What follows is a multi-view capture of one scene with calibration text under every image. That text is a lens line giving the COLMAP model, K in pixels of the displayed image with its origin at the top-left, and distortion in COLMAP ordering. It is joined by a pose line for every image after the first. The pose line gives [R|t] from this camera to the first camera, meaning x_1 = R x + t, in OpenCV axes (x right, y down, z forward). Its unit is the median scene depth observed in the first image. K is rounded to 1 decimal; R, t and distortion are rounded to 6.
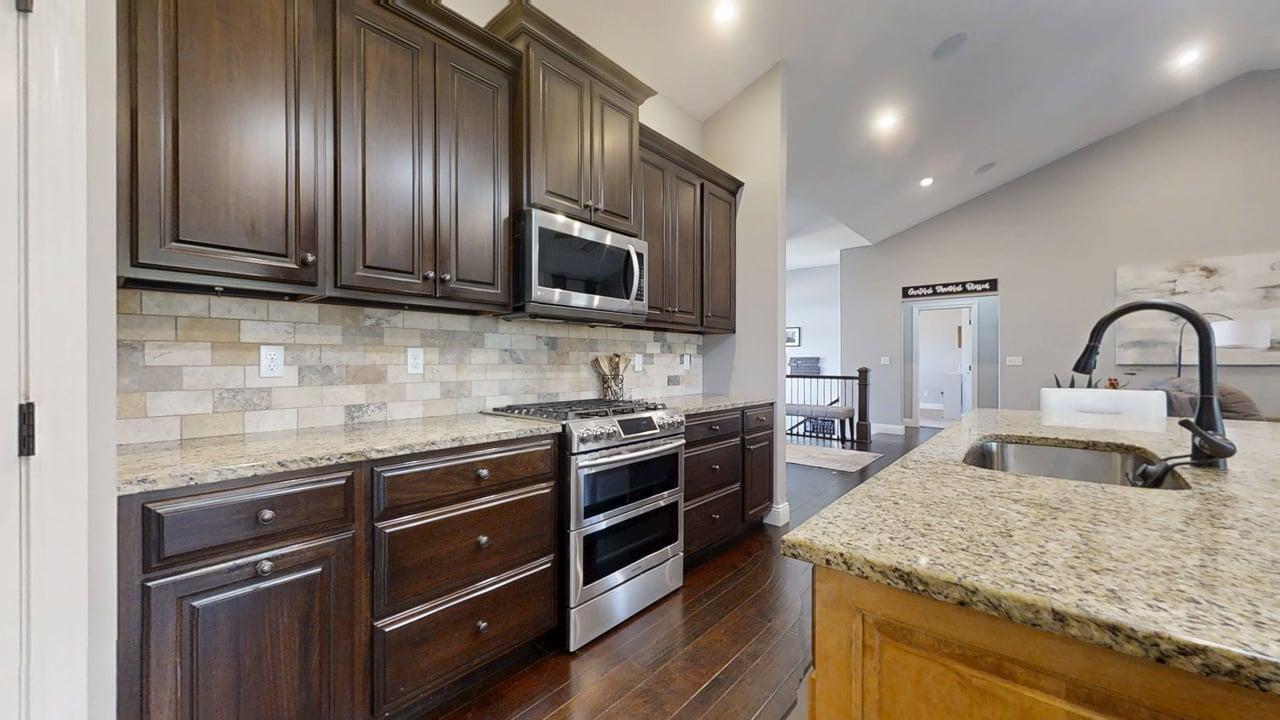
lens RADIAL K [[469.4, 0, 640.3], [0, 469.4, 362.5], [0, 0, 1]] dist [0.000308, -0.000045]
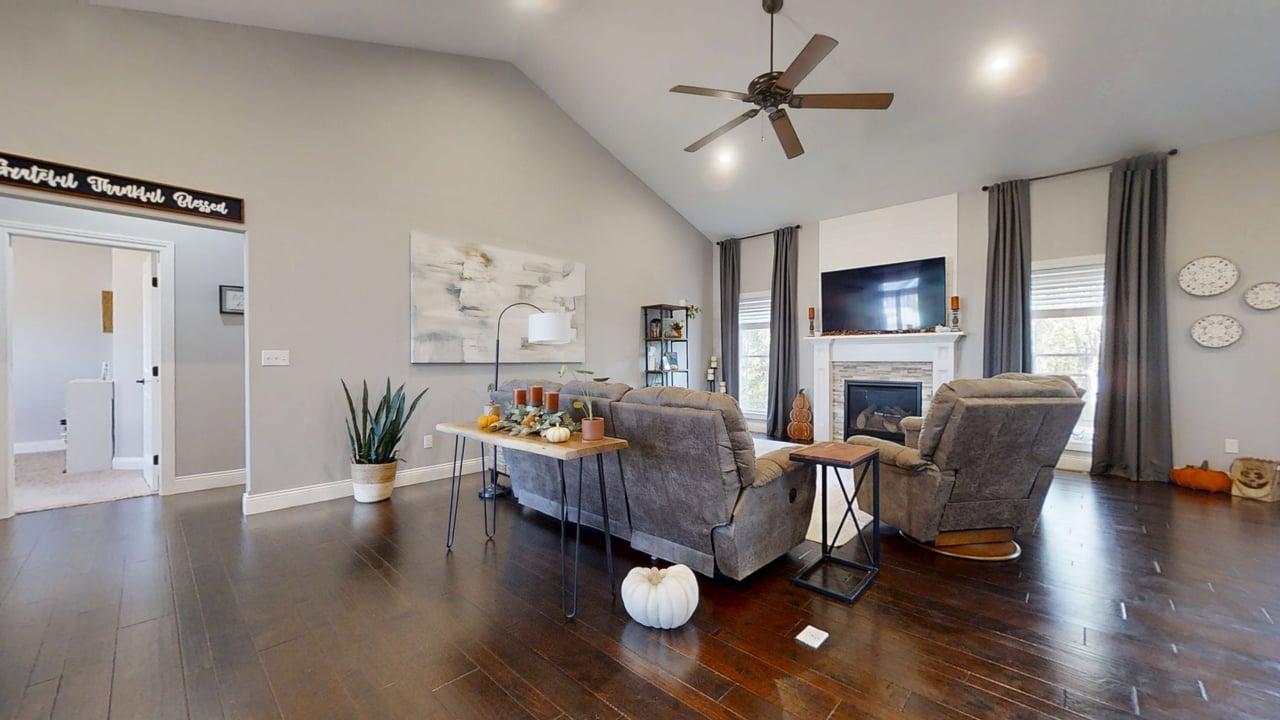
lens RADIAL K [[469.4, 0, 642.0], [0, 469.4, 364.3], [0, 0, 1]] dist [0.000308, -0.000045]
pose [[0.047711, -0.006088, 0.998843, 0.250125], [-0.001009, 0.999981, 0.006144, 0.001468], [-0.998861, -0.001301, 0.047704, 0.516211]]
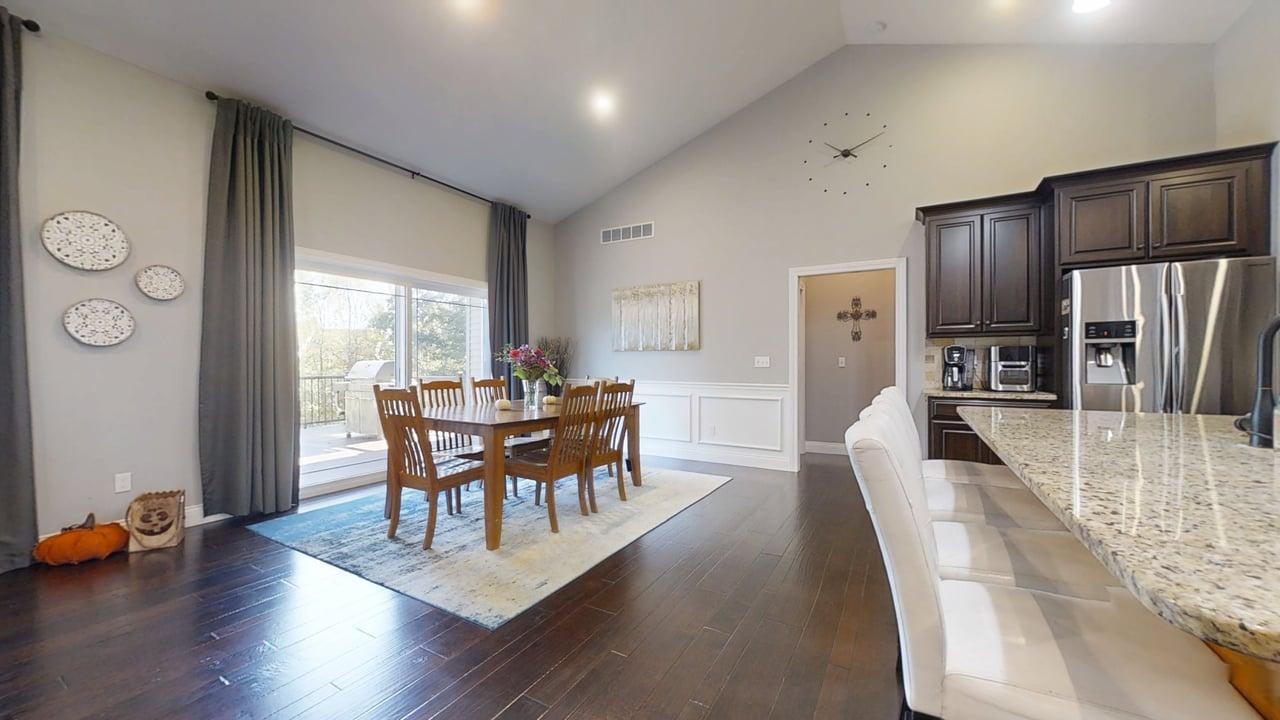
lens RADIAL K [[469.4, 0, 641.9], [0, 469.4, 363.0], [0, 0, 1]] dist [0.000308, -0.000045]
pose [[-0.982043, 0.004523, -0.188604, 0.495382], [0.004602, 0.999989, 0.000020, 0.000128], [0.188602, -0.000849, -0.982053, 0.309416]]
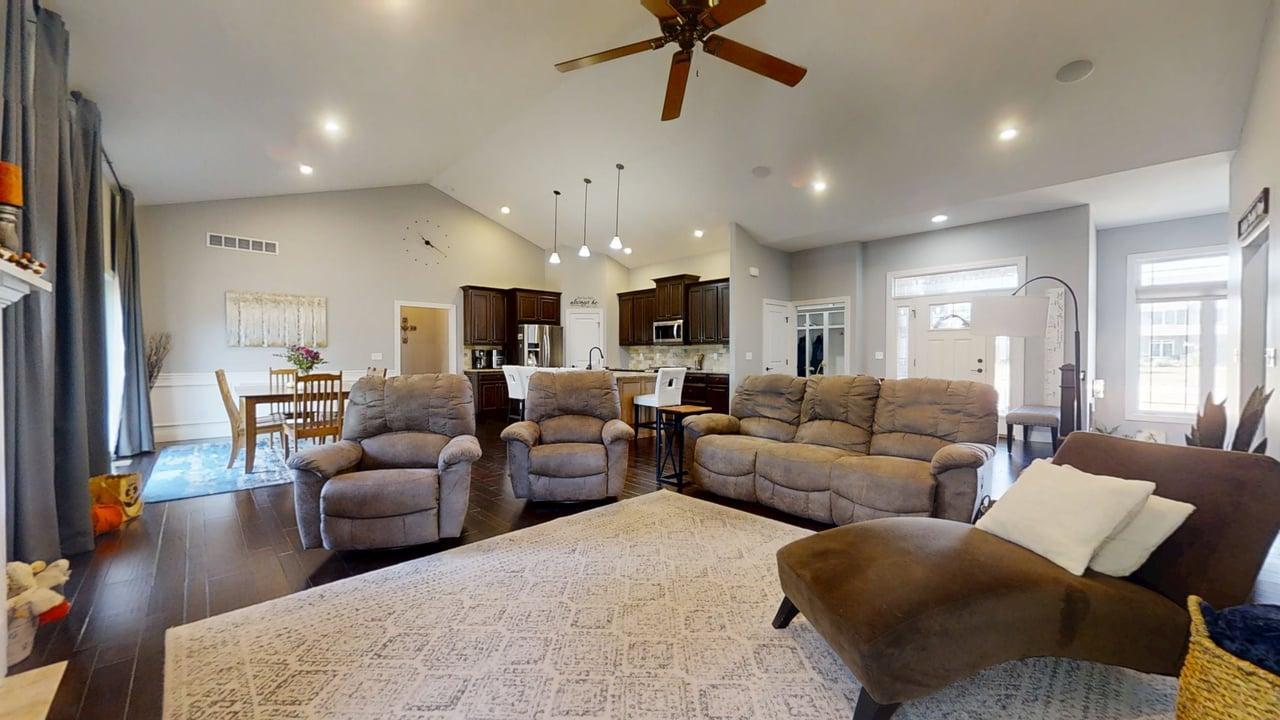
lens RADIAL K [[469.4, 0, 642.5], [0, 469.4, 356.6], [0, 0, 1]] dist [0.000308, -0.000045]
pose [[-0.098965, 0.005960, -0.995073, 1.281838], [0.000473, 0.999982, 0.005942, -0.007044], [0.995091, 0.000117, -0.098966, 0.393051]]
